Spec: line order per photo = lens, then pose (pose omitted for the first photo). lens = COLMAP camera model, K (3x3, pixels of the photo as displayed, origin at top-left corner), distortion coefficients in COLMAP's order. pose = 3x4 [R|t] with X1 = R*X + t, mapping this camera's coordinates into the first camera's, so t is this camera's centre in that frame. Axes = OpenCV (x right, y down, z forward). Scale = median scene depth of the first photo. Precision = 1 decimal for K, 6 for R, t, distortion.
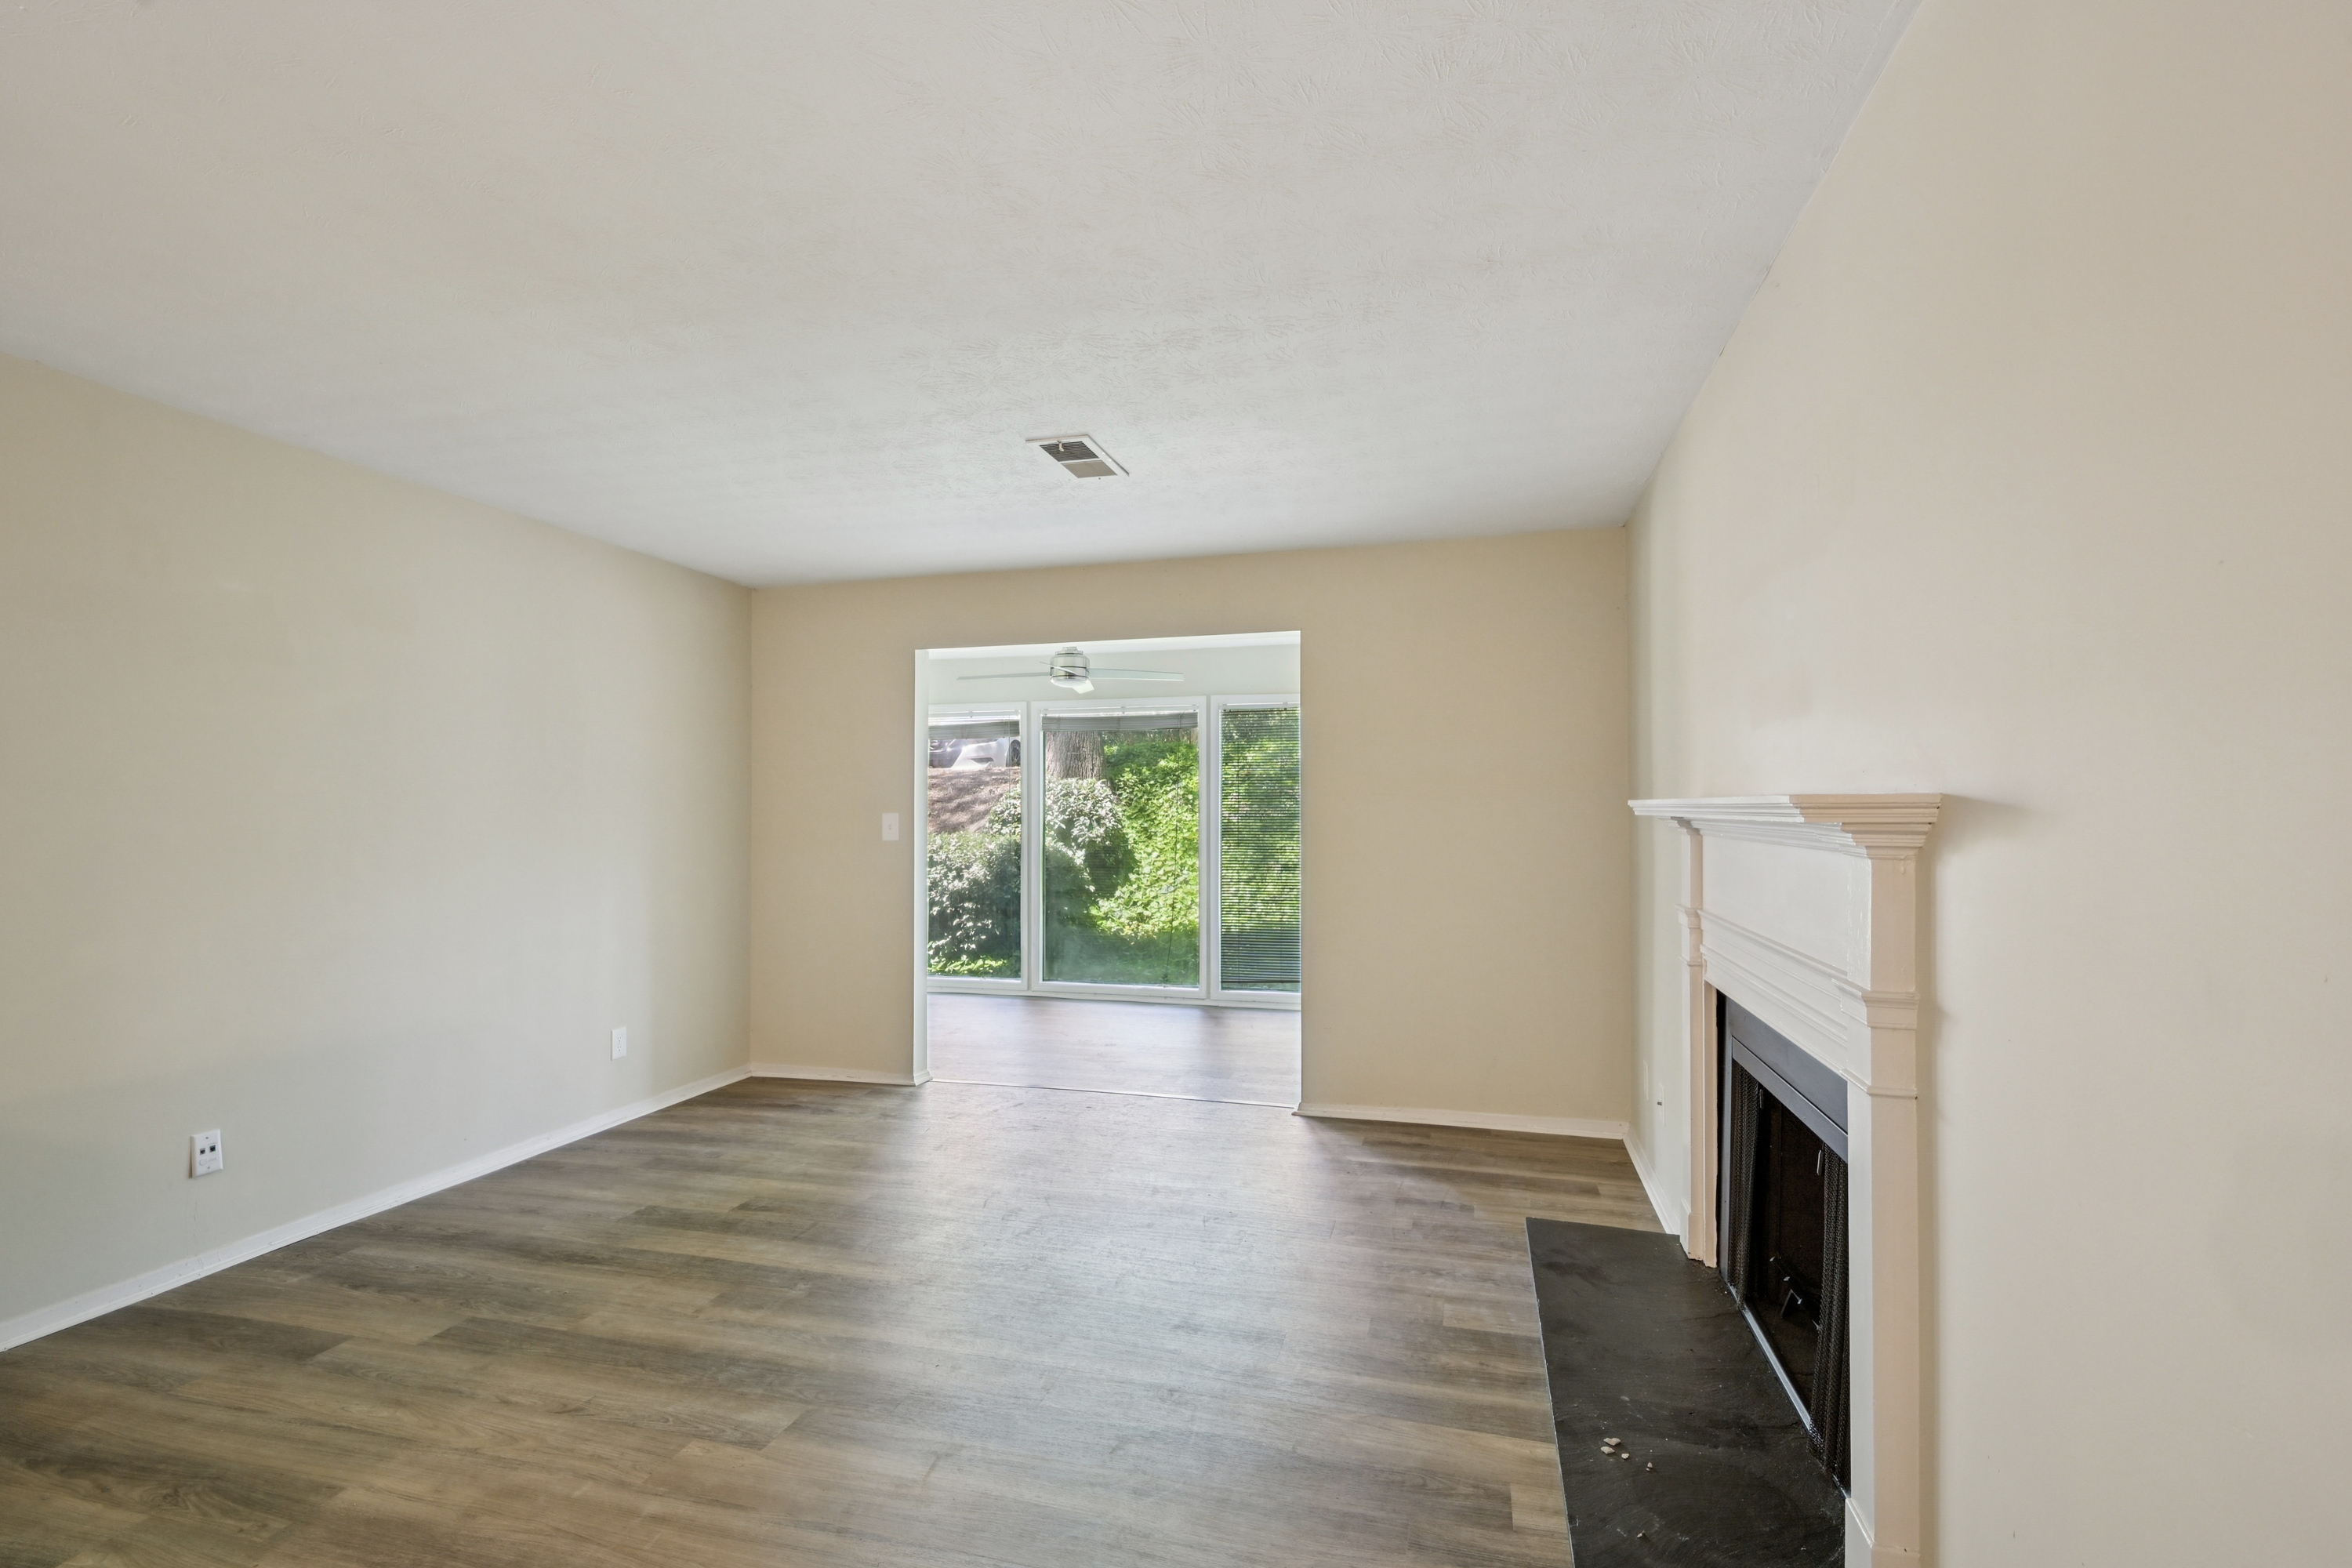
lens RADIAL K [[1066.3, 0, 1168.7], [0, 1066.3, 801.9], [0, 0, 1]] dist [0.001725, 0.000617]
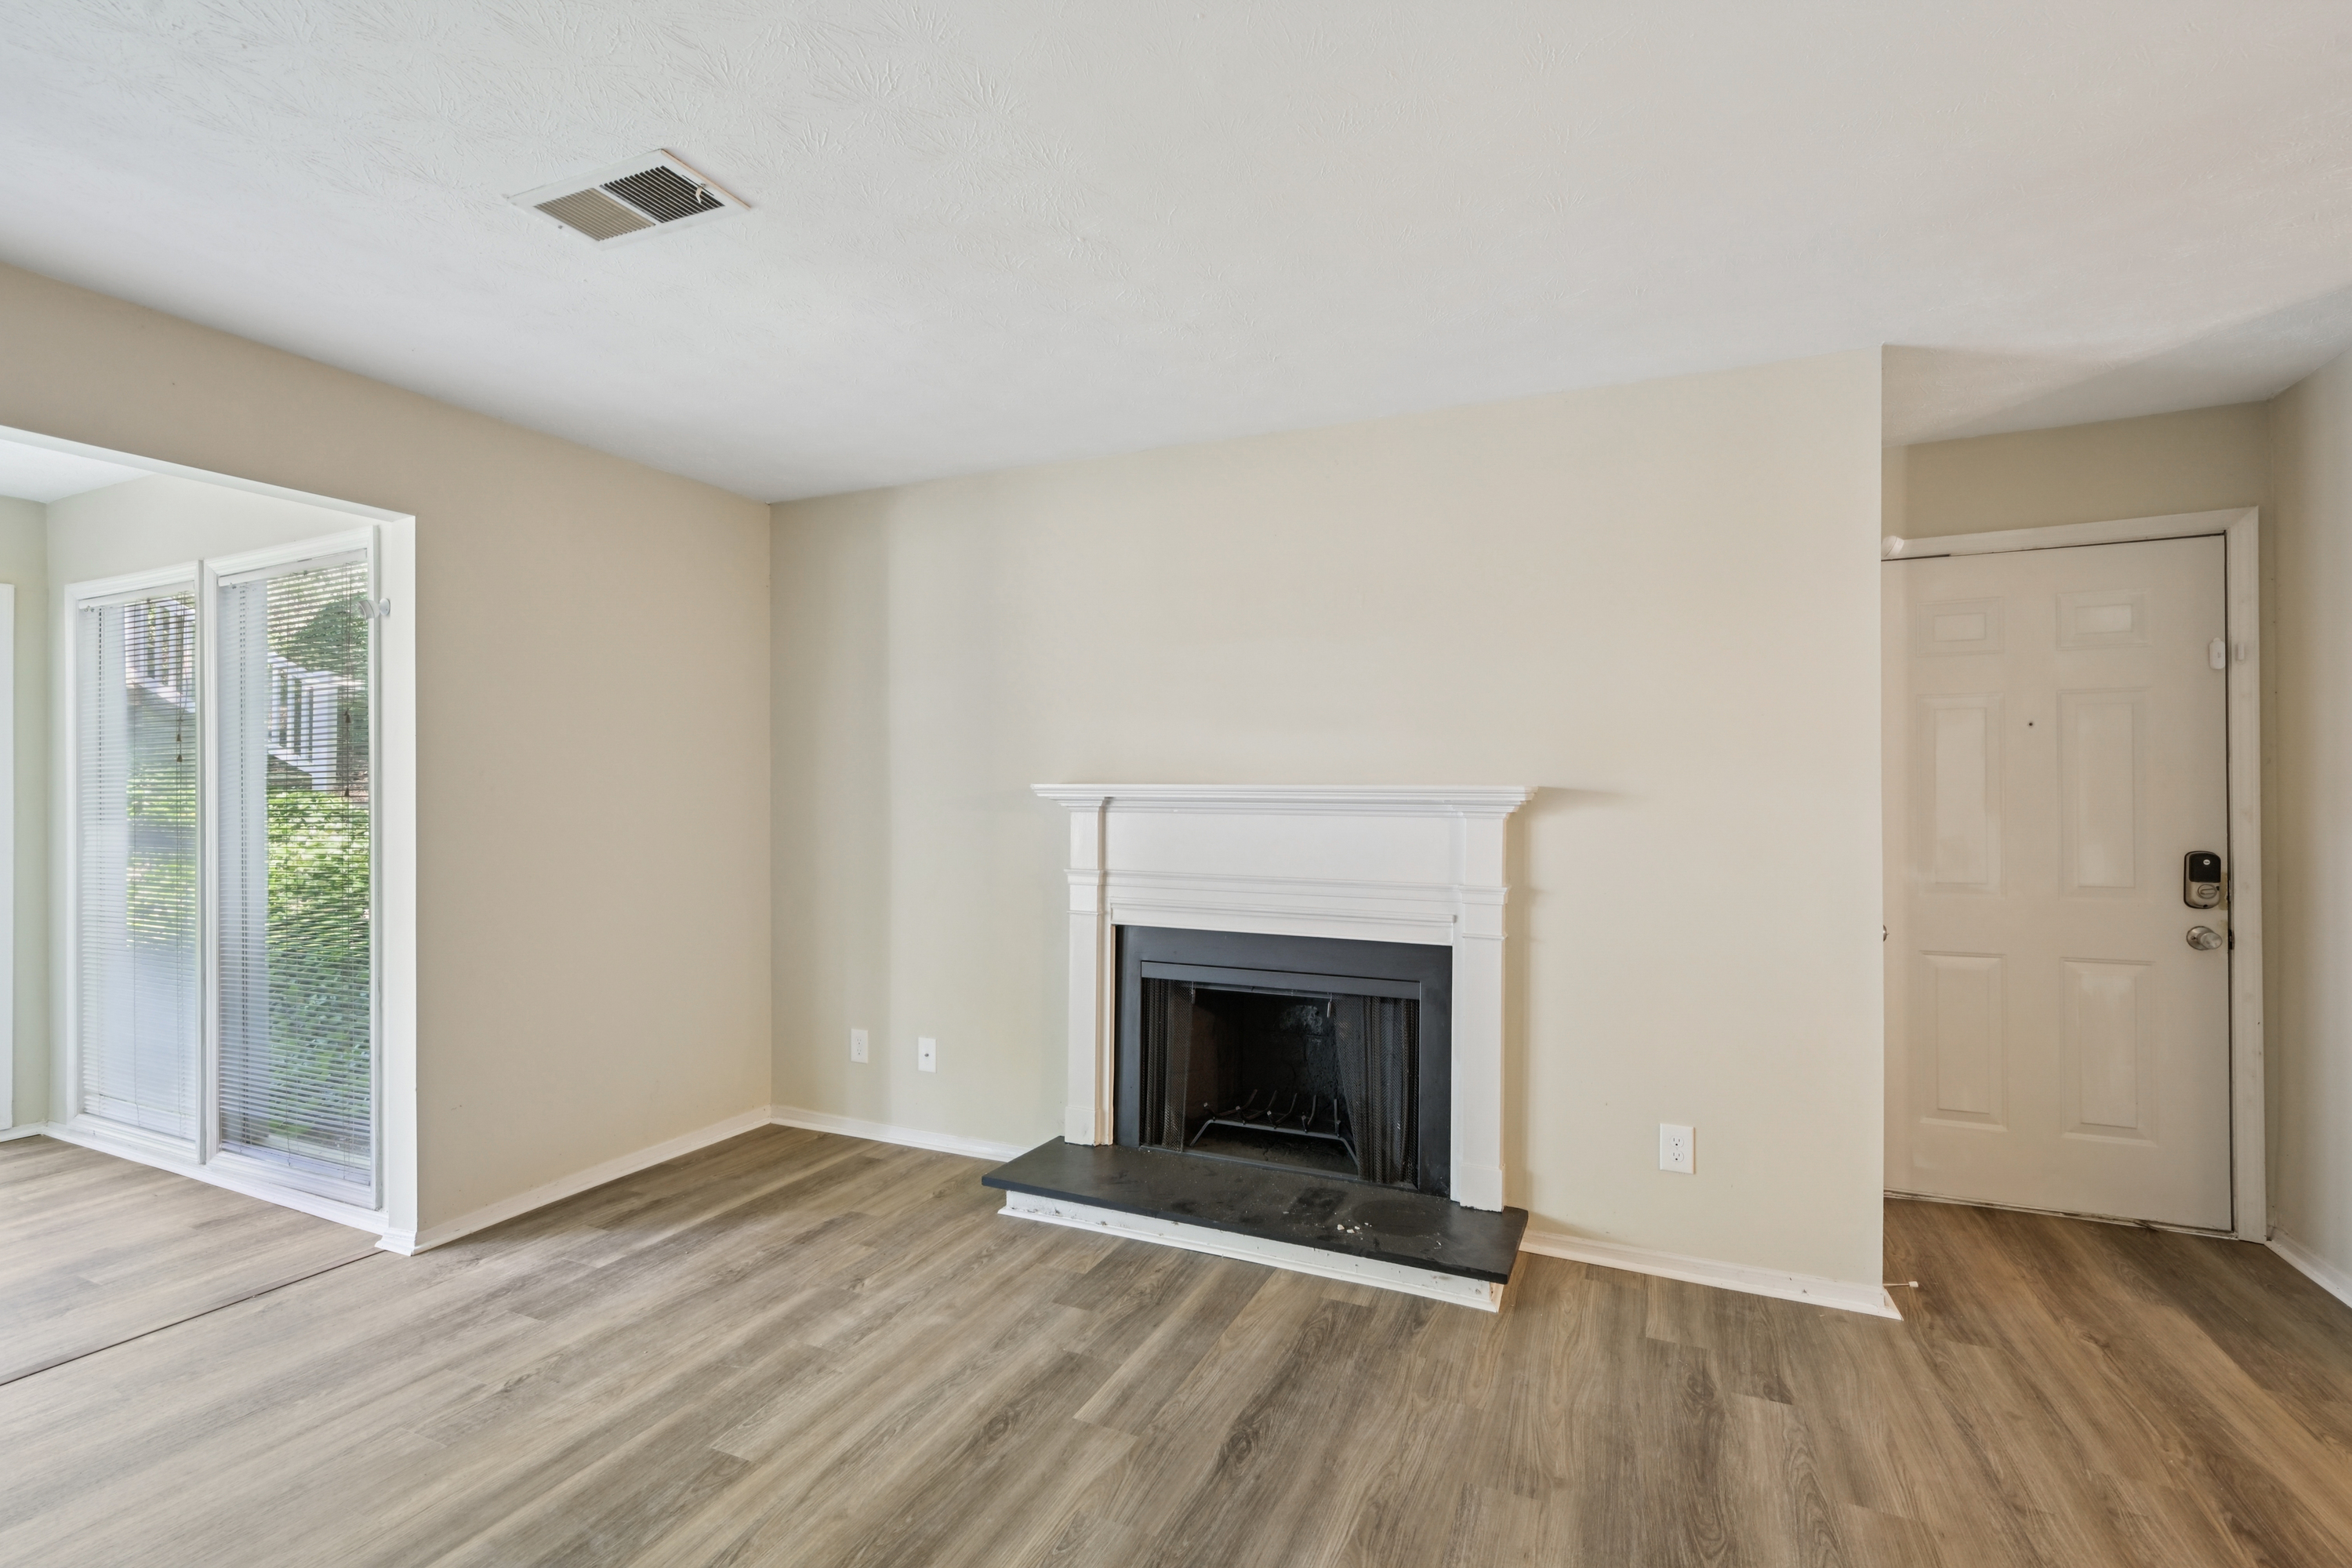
lens RADIAL K [[1066.3, 0, 1166.0], [0, 1066.3, 791.5], [0, 0, 1]] dist [0.001725, 0.000617]
pose [[0.154659, 0.004826, 0.987956, -0.549980], [-0.009683, 0.999947, -0.003369, 0.007701], [-0.987921, -0.009045, 0.154697, 0.530494]]
